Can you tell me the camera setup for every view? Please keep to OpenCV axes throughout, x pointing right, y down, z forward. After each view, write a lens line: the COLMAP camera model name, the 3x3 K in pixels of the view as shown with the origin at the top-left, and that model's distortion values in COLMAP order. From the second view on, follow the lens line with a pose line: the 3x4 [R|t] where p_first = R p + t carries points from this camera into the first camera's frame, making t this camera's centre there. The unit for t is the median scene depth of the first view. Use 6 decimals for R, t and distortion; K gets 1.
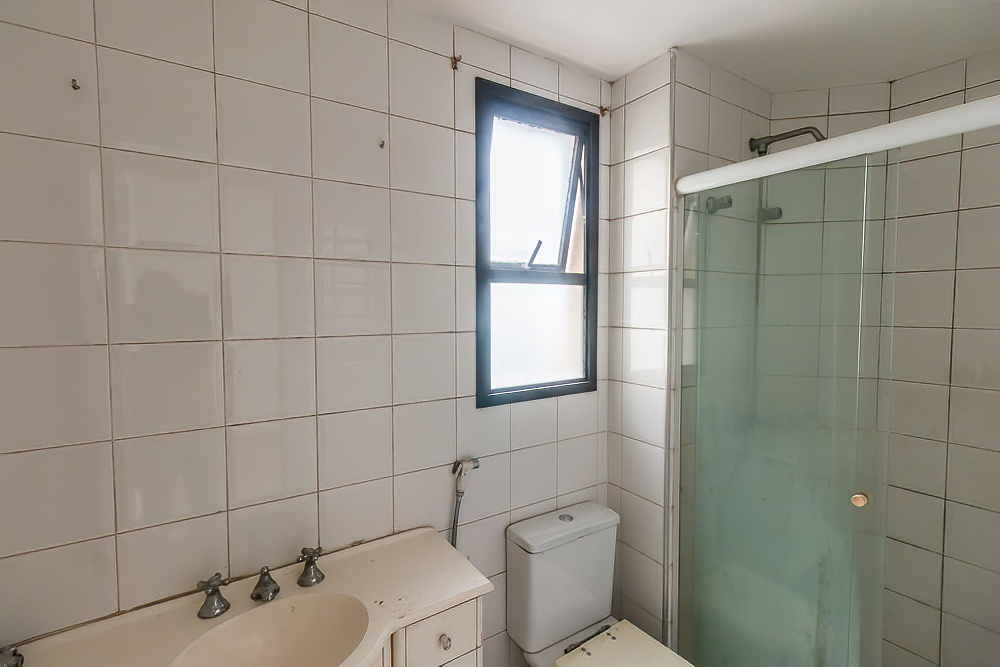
lens RADIAL K [[468.9, 0, 496.8], [0, 468.9, 324.9], [0, 0, 1]] dist [0.005381, 0.000131]
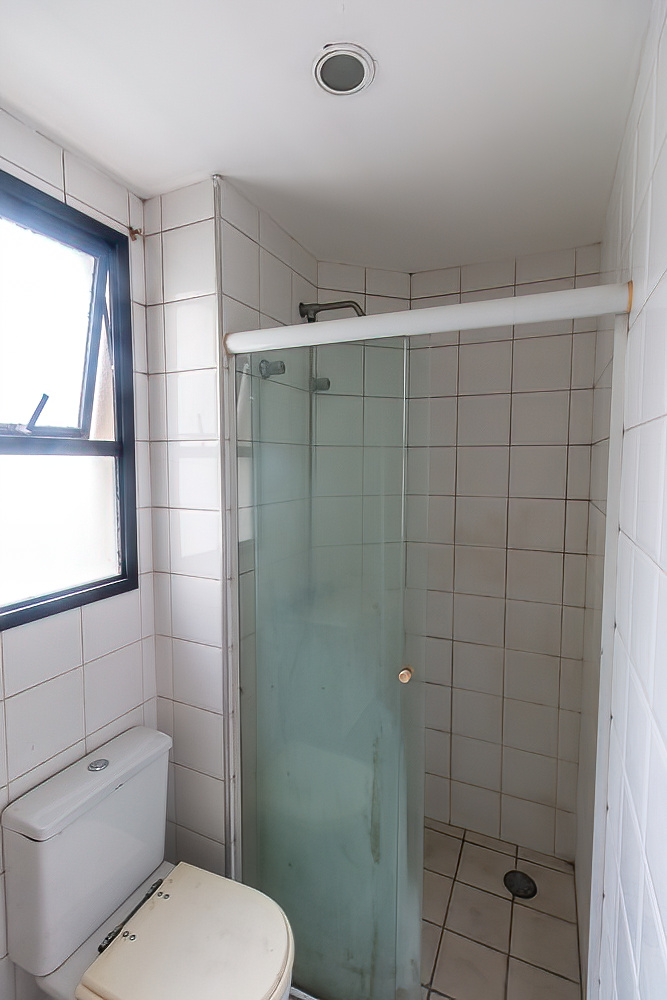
lens RADIAL K [[468.9, 0, 333.5], [0, 468.9, 488.5], [0, 0, 1]] dist [0.005381, 0.000131]
pose [[0.842928, -0.035178, 0.536876, 0.075146], [0.022948, 0.999303, 0.029447, -0.048362], [-0.537538, -0.012501, 0.843147, 0.161624]]
